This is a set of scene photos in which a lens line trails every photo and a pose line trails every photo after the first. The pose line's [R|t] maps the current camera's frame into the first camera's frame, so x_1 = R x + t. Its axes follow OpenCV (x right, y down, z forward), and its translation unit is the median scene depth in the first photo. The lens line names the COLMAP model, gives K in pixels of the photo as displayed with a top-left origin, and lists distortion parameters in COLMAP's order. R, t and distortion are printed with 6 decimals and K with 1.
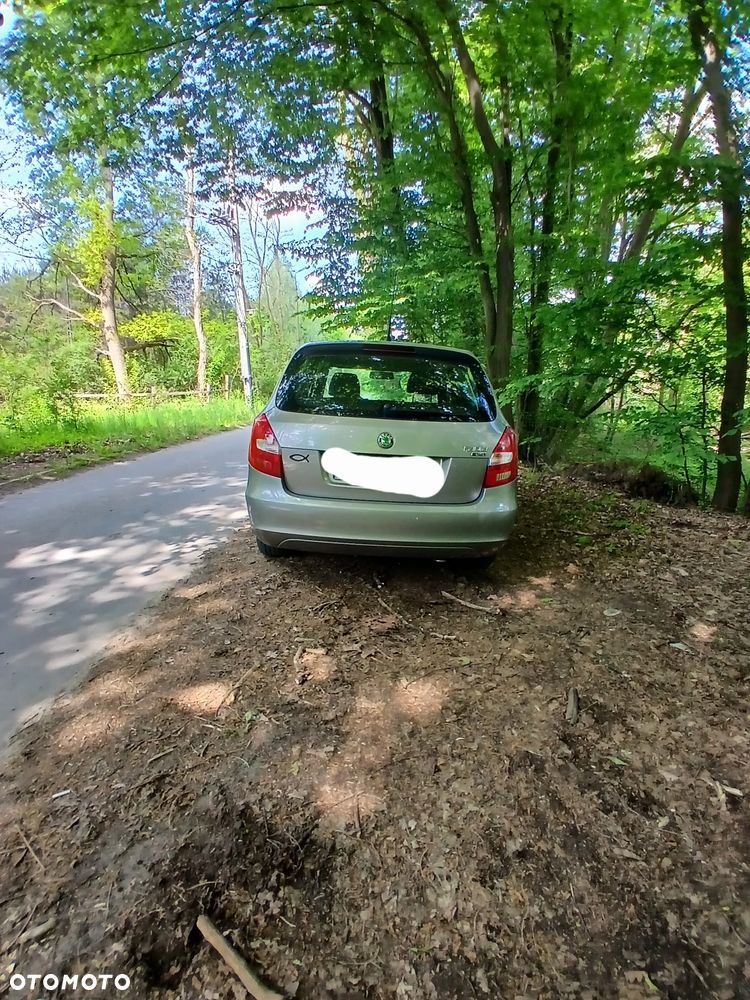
lens RADIAL K [[546.1, 0, 369.5], [0, 546.1, 517.2], [0, 0, 1]] dist [0.014861, -0.064375]
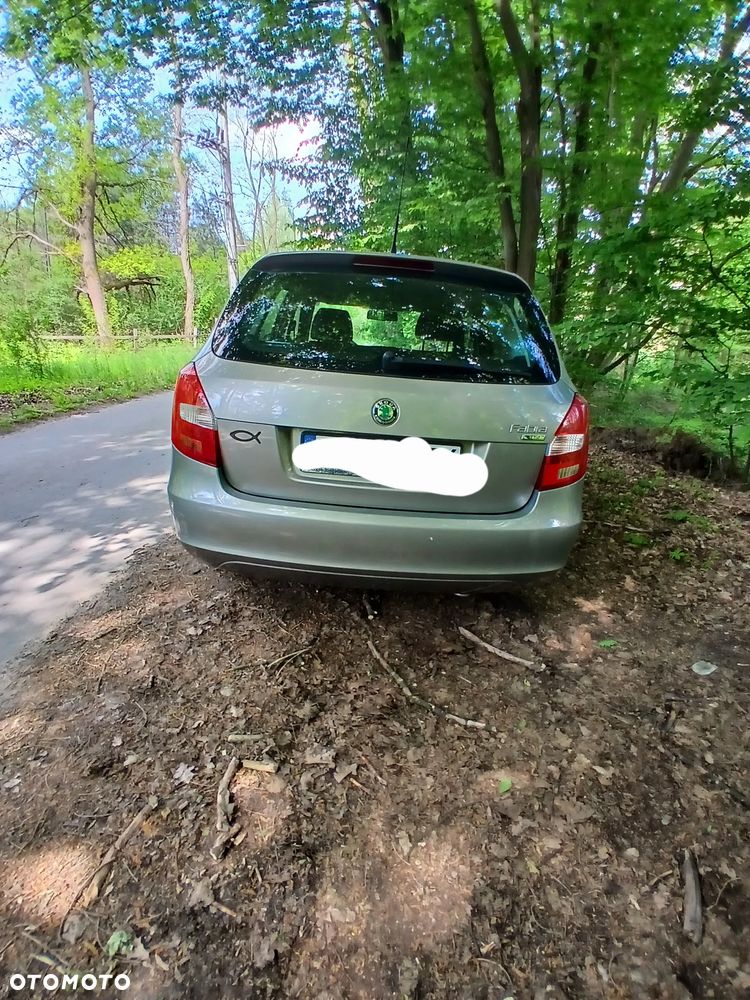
lens RADIAL K [[546.1, 0, 369.5], [0, 546.1, 517.2], [0, 0, 1]] dist [0.014861, -0.064375]
pose [[0.999716, 0.023235, 0.005352, 0.008266], [-0.023609, 0.996015, 0.086000, -0.050253], [-0.003332, -0.086102, 0.996281, 0.252297]]
